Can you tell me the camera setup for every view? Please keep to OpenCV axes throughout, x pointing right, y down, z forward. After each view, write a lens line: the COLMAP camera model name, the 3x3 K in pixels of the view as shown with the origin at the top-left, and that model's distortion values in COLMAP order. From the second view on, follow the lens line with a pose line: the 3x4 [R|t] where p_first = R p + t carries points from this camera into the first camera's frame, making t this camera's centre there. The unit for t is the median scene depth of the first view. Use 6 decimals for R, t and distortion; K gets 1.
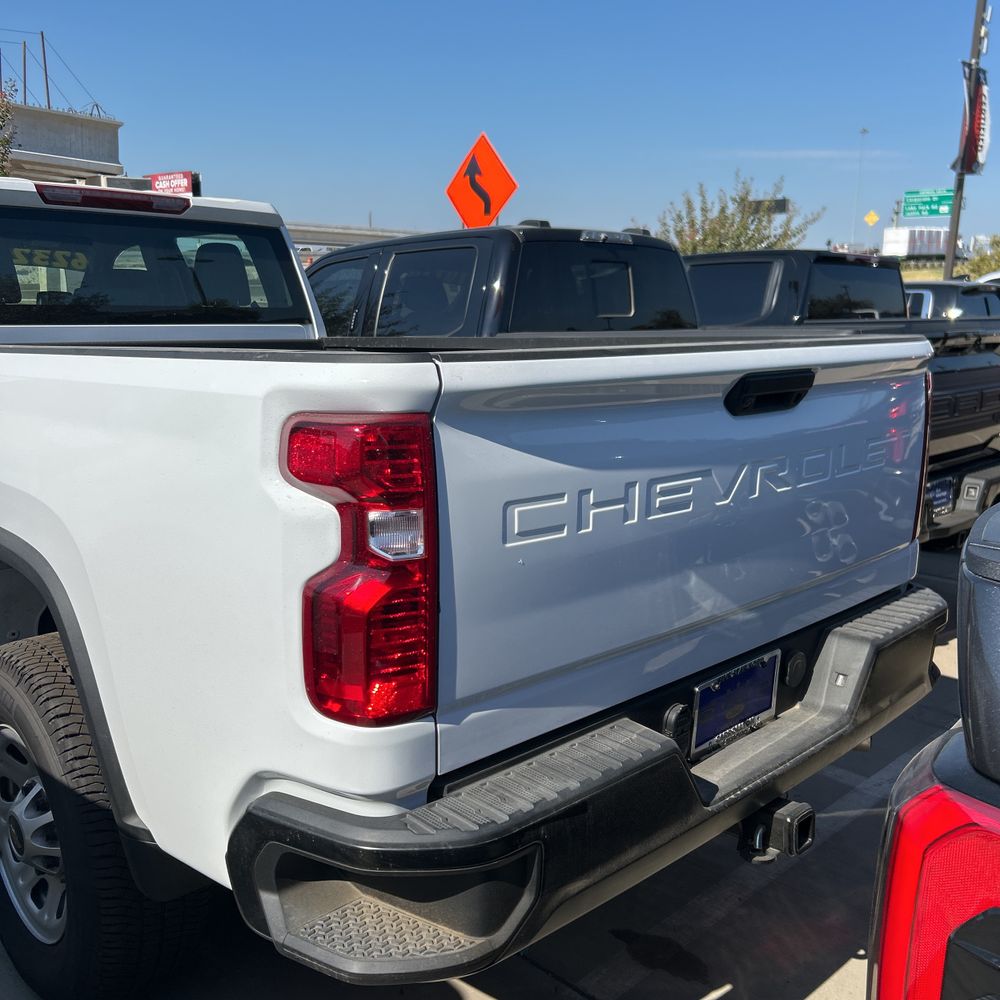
lens RADIAL K [[1003.0, 0, 486.4], [0, 1003.0, 487.7], [0, 0, 1]] dist [0.056989, -0.100161]
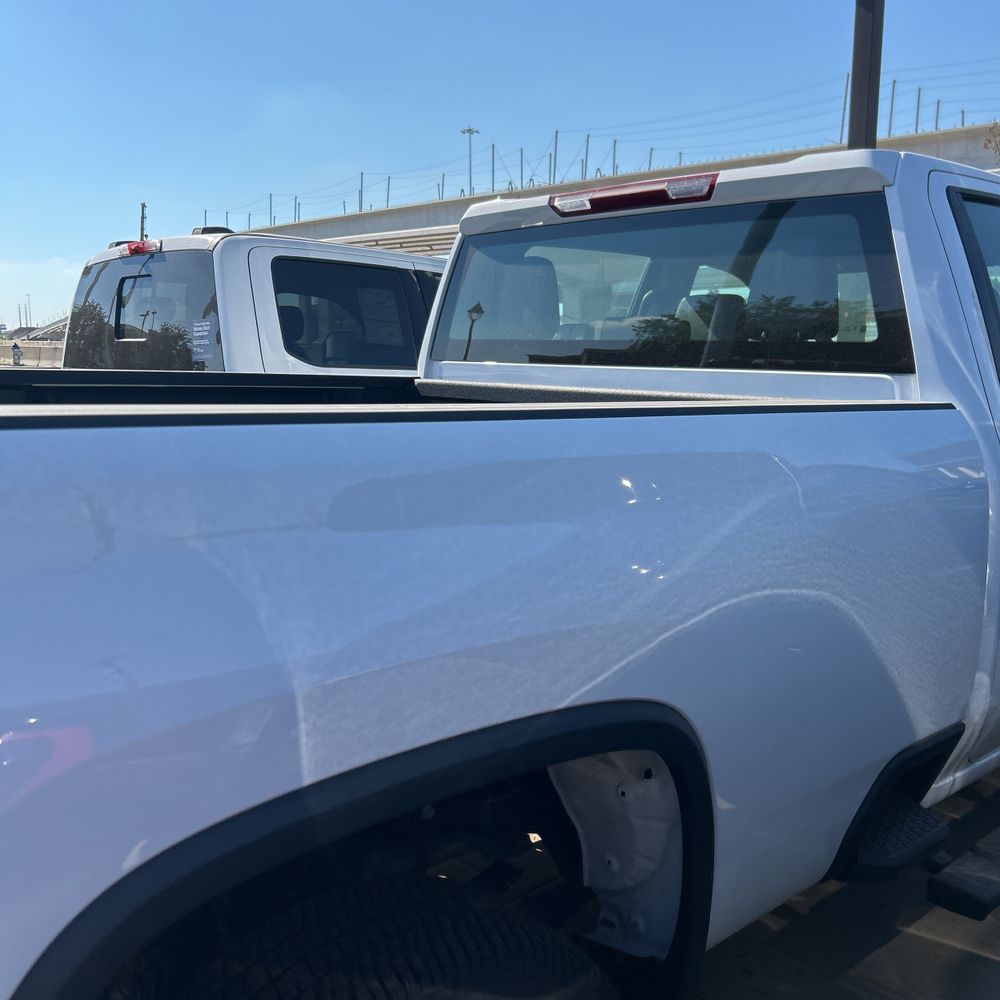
lens RADIAL K [[1025.5, 0, 476.8], [0, 1025.5, 497.4], [0, 0, 1]] dist [0.039739, -0.028133]
pose [[-0.037131, 0.139447, -0.989533, 0.745022], [-0.186878, 0.971778, 0.143958, -0.297656], [0.981681, 0.190267, -0.010024, 1.739037]]
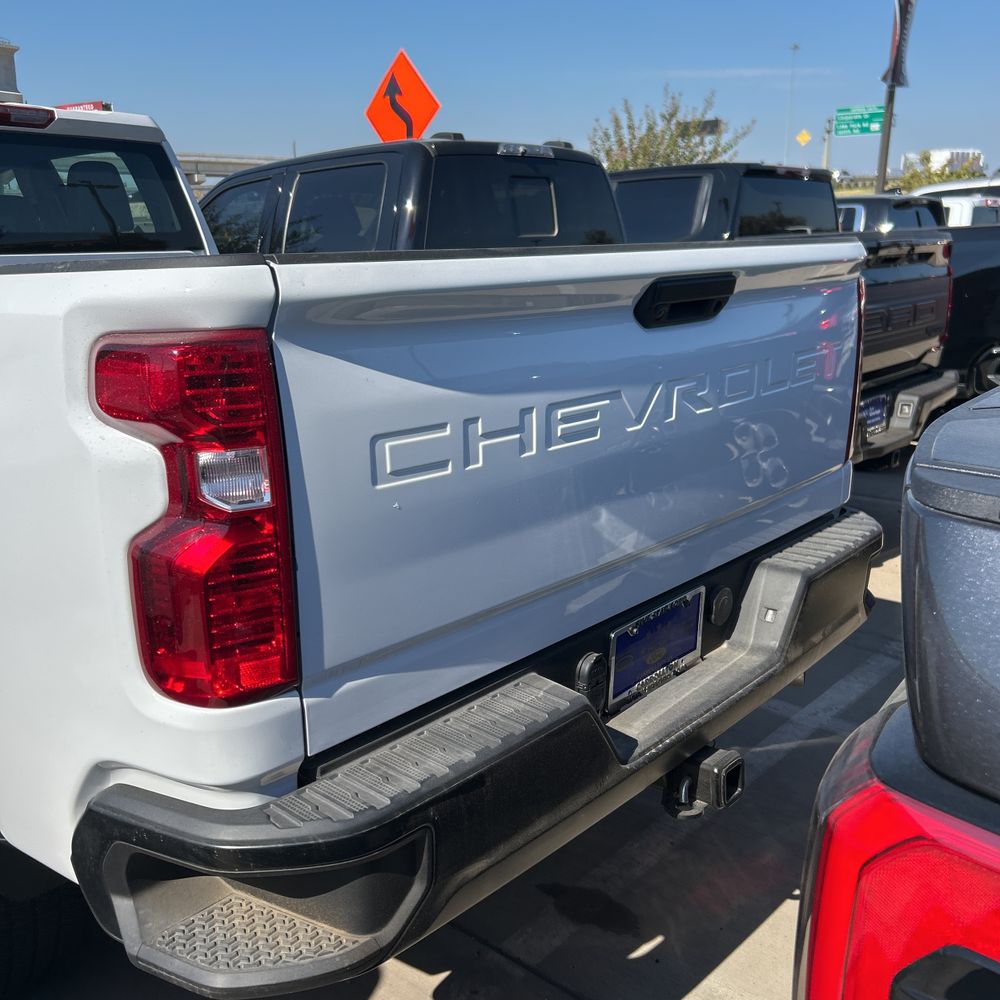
lens RADIAL K [[1002.7, 0, 486.4], [0, 1002.7, 500.8], [0, 0, 1]] dist [0.094944, -0.205035]
pose [[0.997639, -0.040103, 0.055752, 0.048855], [0.035731, 0.996366, 0.077315, 0.005209], [-0.058650, -0.075140, 0.995447, 0.112757]]
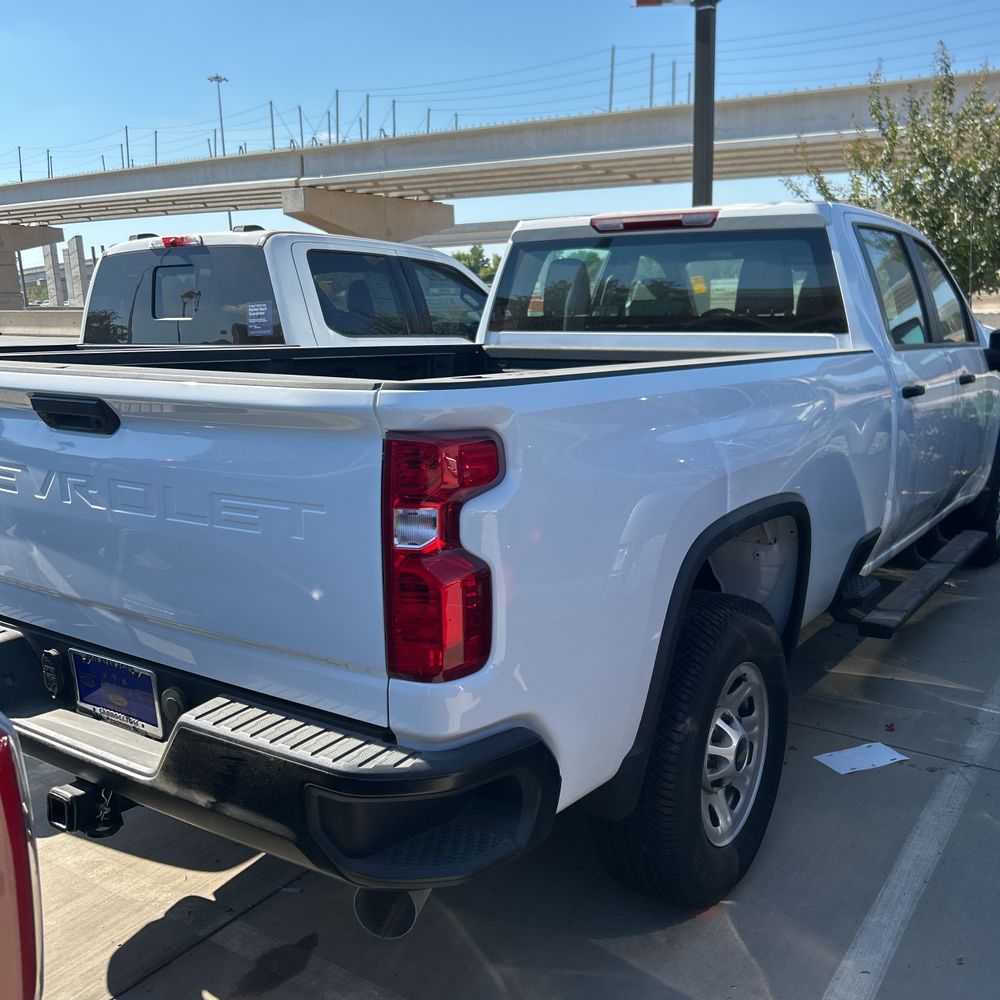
lens RADIAL K [[1002.7, 0, 486.4], [0, 1002.7, 500.8], [0, 0, 1]] dist [0.094944, -0.205035]
pose [[0.184403, 0.180992, -0.966042, 1.379015], [-0.159429, 0.975389, 0.152310, -0.229393], [0.969834, 0.125928, 0.208720, 1.152390]]
